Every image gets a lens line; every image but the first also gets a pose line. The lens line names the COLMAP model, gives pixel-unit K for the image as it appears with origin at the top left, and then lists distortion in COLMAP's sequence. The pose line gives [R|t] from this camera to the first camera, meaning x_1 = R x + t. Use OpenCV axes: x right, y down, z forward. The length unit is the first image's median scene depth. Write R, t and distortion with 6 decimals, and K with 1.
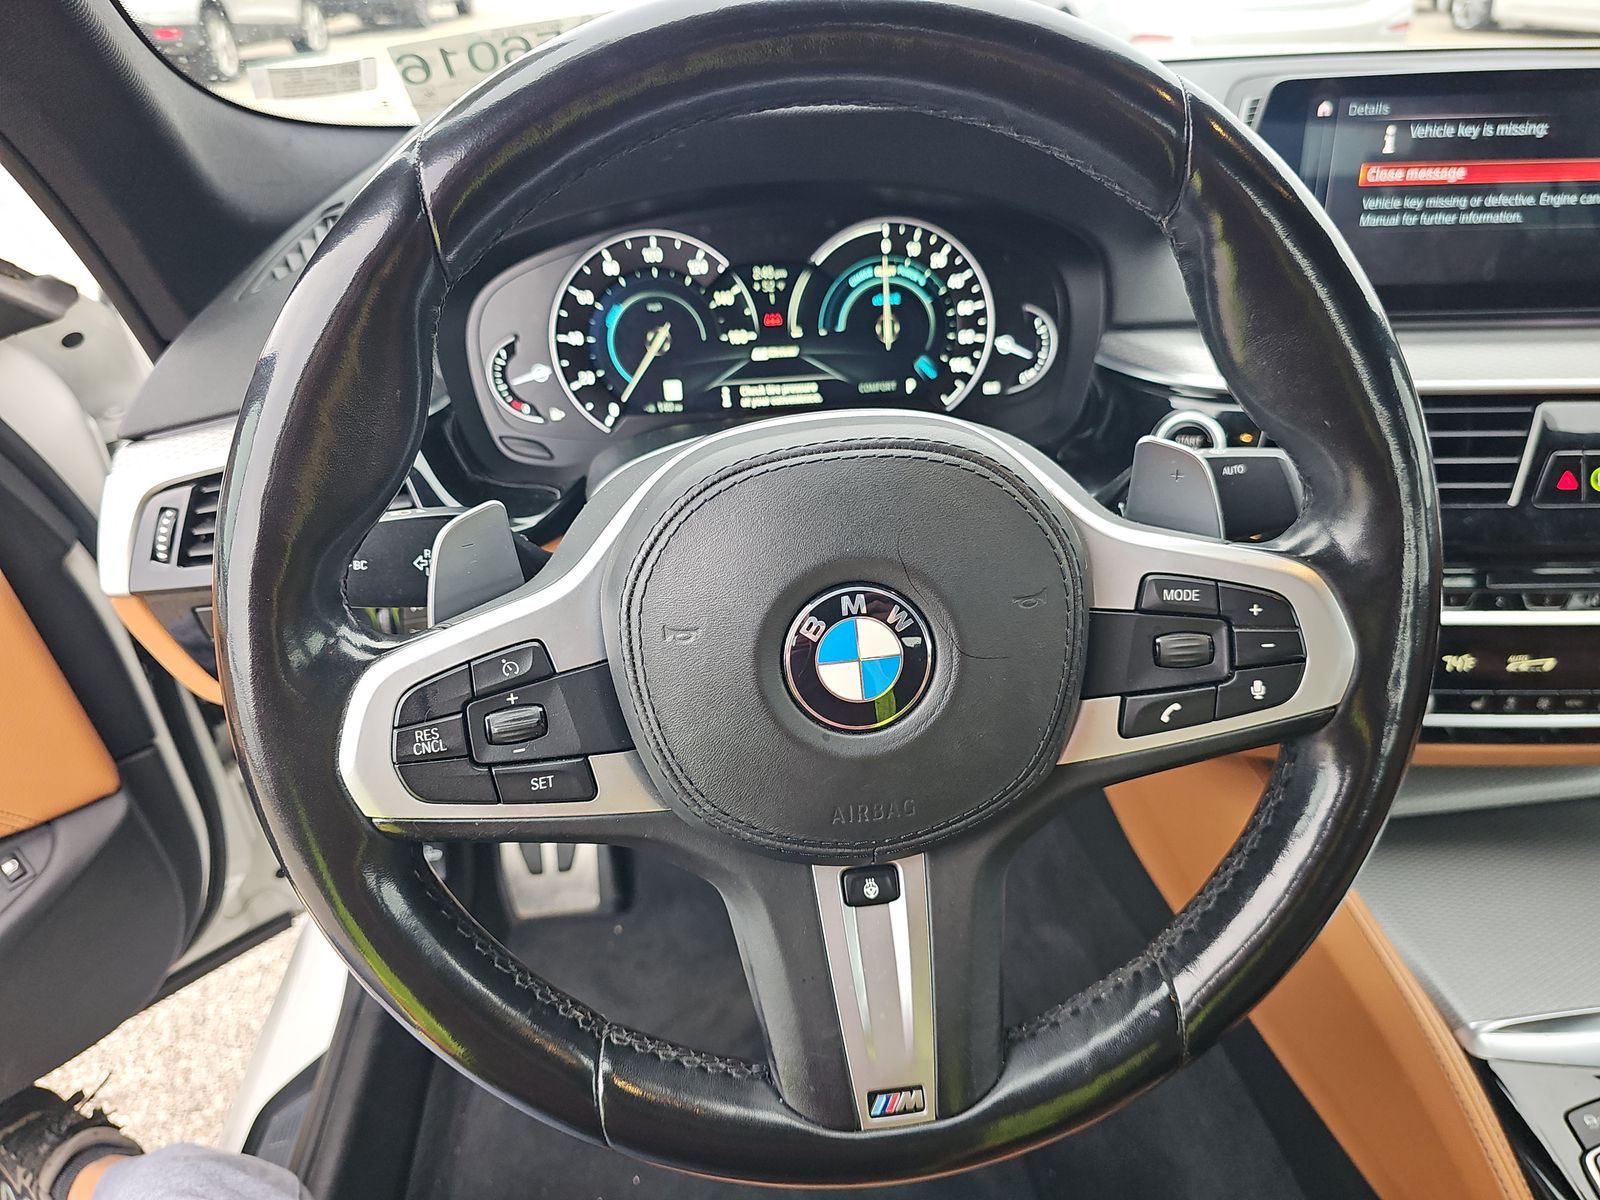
lens RADIAL K [[1063.5, 0, 800.0], [0, 1063.5, 600.0], [0, 0, 1]] dist [0.033478, -0.071409]
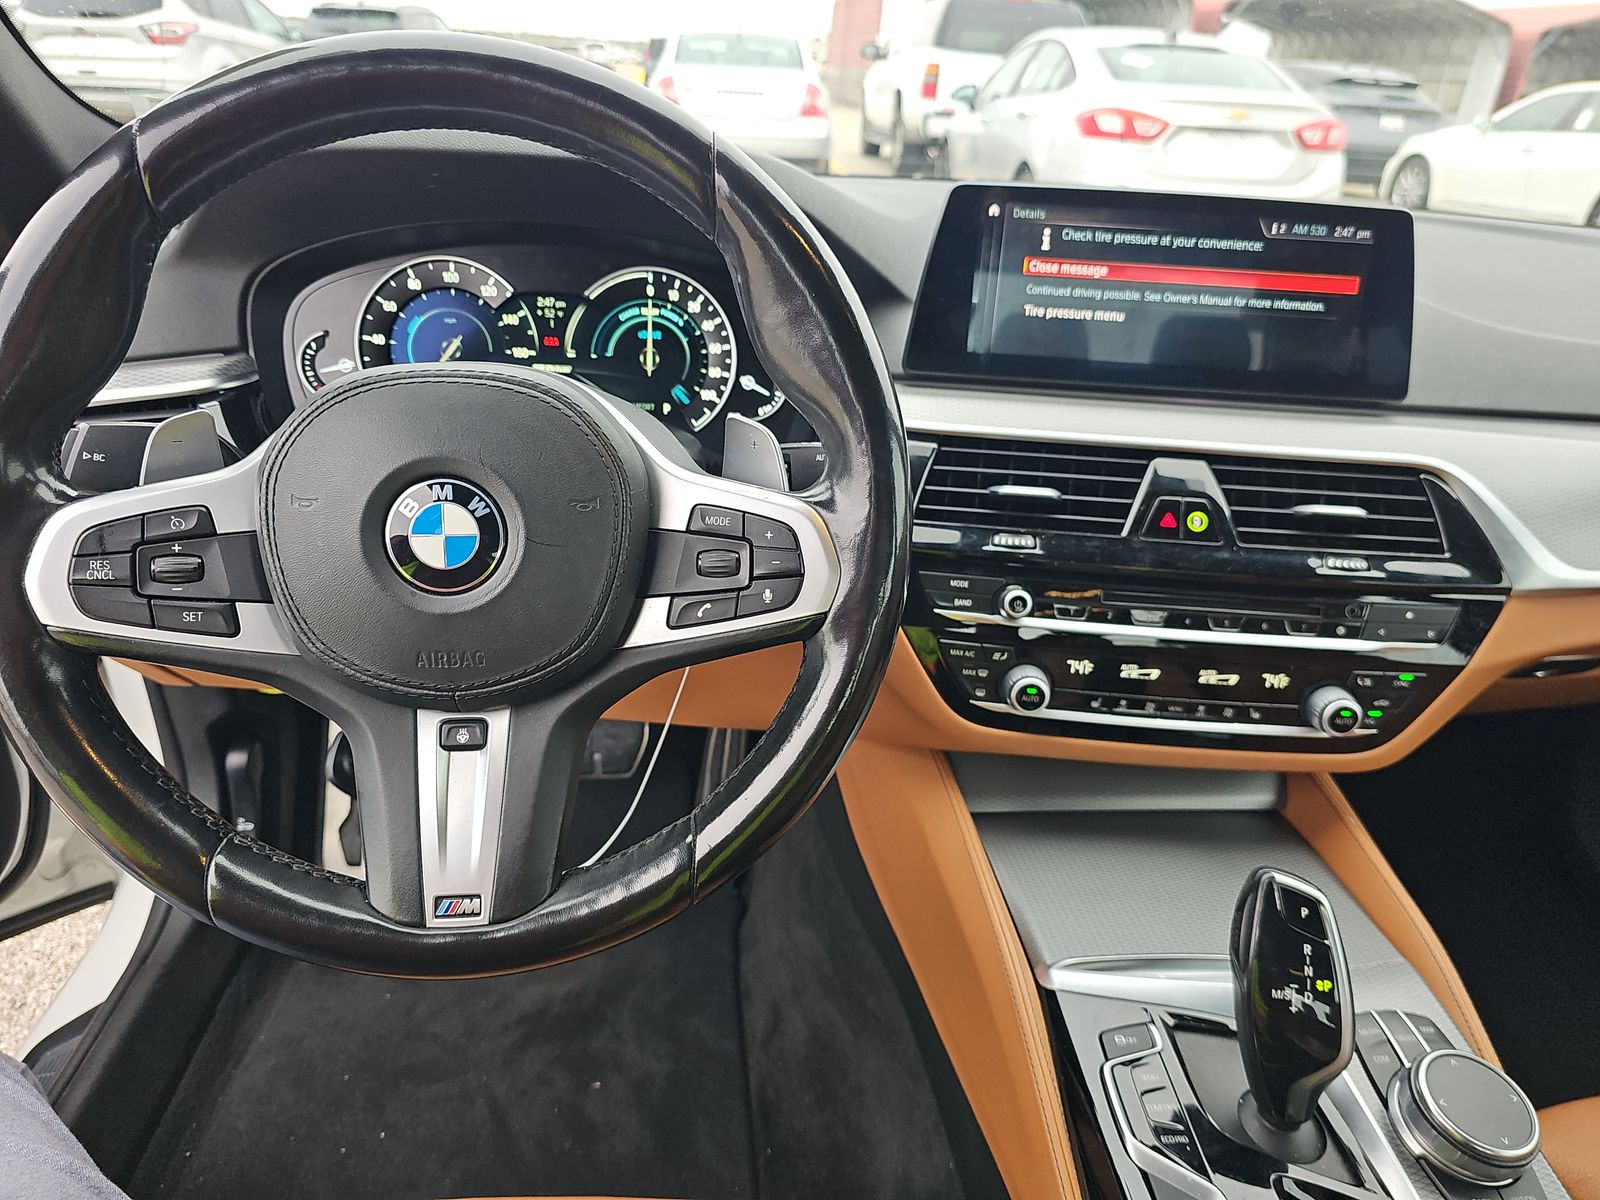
lens RADIAL K [[1051.5, 0, 800.0], [0, 1051.5, 600.0], [0, 0, 1]] dist [0.046888, -0.072762]
pose [[0.995492, 0.087100, 0.037532, 0.234393], [-0.082933, 0.991416, -0.101074, 0.120028], [-0.046014, 0.097505, 0.994171, -0.155969]]
